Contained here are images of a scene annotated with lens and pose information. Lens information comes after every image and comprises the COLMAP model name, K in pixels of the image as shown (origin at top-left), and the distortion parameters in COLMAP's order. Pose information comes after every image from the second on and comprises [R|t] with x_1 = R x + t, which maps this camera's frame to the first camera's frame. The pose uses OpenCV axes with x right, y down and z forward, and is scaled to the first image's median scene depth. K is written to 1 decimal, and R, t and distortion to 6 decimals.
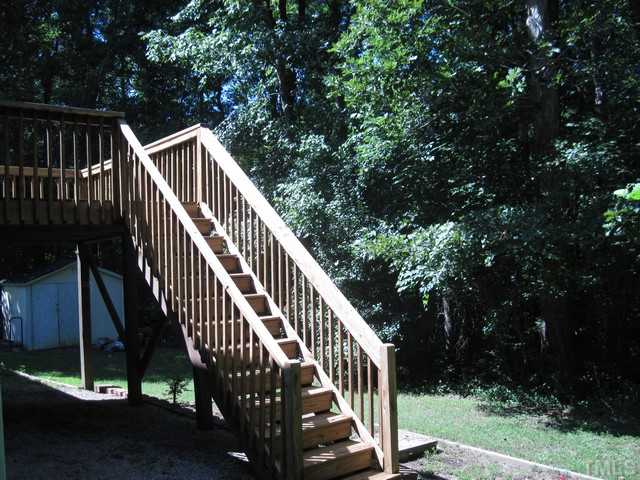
lens RADIAL K [[664.2, 0, 320.0], [0, 664.2, 240.0], [0, 0, 1]] dist [-0.109143, -0.001817]
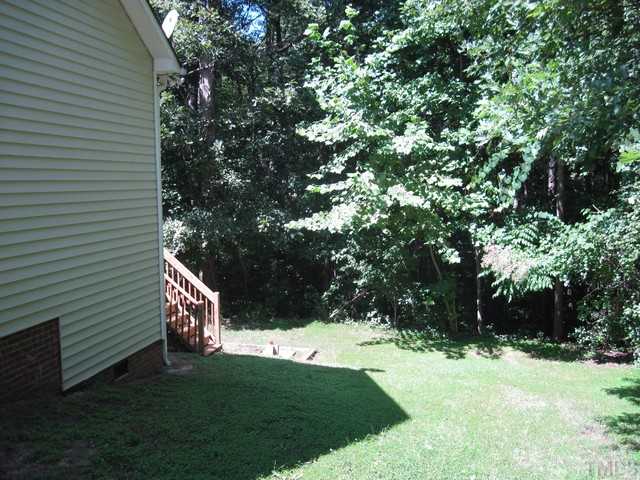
lens RADIAL K [[664.2, 0, 320.0], [0, 664.2, 240.0], [0, 0, 1]] dist [-0.109143, -0.001817]
pose [[0.775574, -0.014546, 0.631089, -0.617425], [-0.050541, 0.995094, 0.085047, -0.143578], [-0.629230, -0.097856, 0.771034, -0.607636]]
